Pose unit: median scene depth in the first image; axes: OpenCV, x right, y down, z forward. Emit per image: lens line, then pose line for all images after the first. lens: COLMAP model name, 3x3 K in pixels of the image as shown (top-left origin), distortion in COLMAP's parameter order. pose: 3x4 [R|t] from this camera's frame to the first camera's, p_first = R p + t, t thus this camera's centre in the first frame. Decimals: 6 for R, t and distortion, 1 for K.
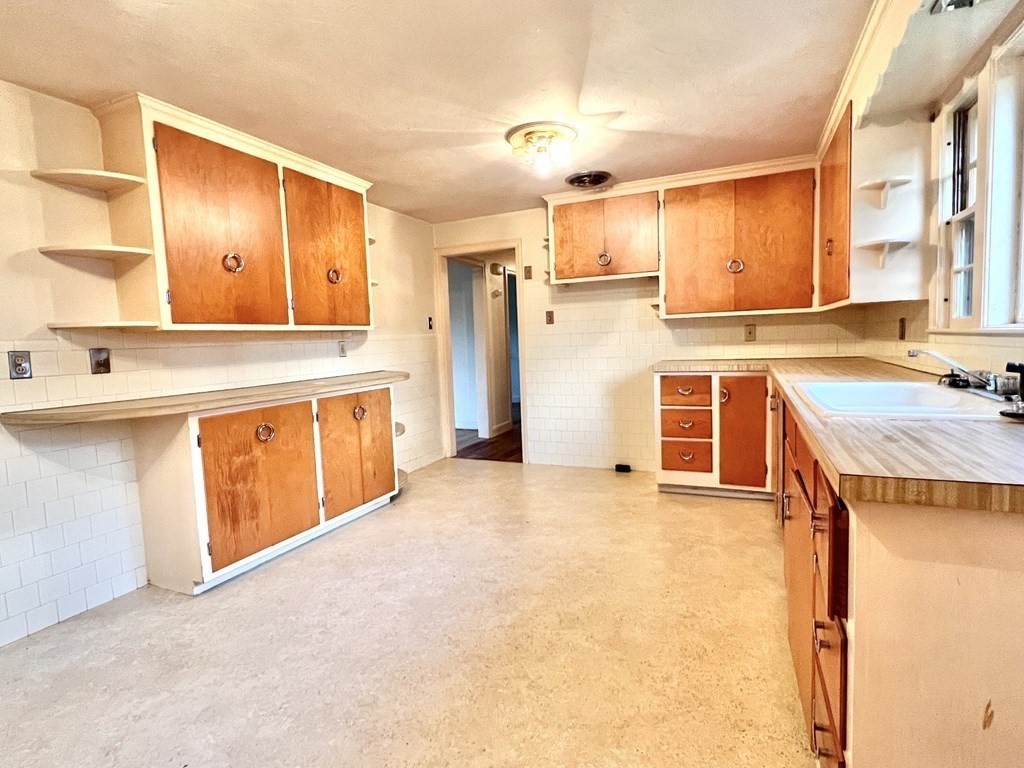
lens RADIAL K [[521.6, 0, 507.8], [0, 521.6, 384.4], [0, 0, 1]] dist [-0.001350, -0.000320]
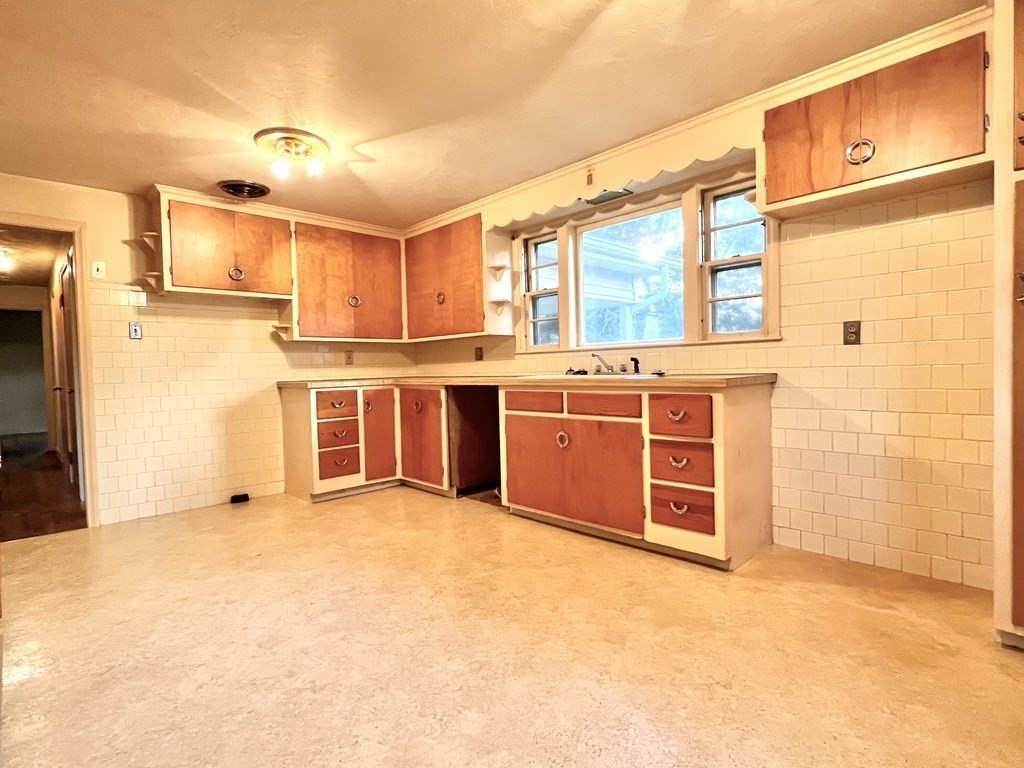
lens RADIAL K [[521.6, 0, 507.8], [0, 521.6, 384.4], [0, 0, 1]] dist [-0.001350, -0.000320]
pose [[0.373012, -0.001019, 0.927826, -0.581849], [0.092151, 0.995096, -0.035954, 0.045101], [-0.923239, 0.098911, 0.371277, 0.242432]]
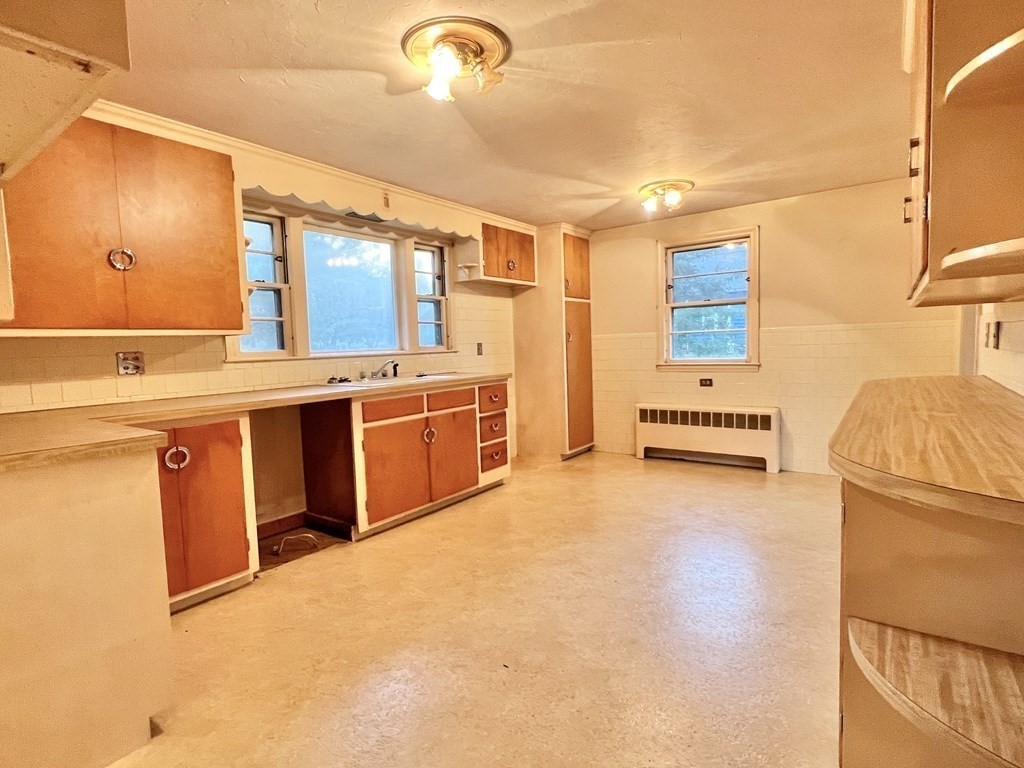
lens RADIAL K [[521.6, 0, 507.8], [0, 521.6, 384.4], [0, 0, 1]] dist [-0.001350, -0.000320]
pose [[-0.975608, 0.055301, 0.212440, -0.097917], [0.089324, 0.984017, 0.154054, -0.121856], [-0.200525, 0.169273, -0.964954, 1.407638]]
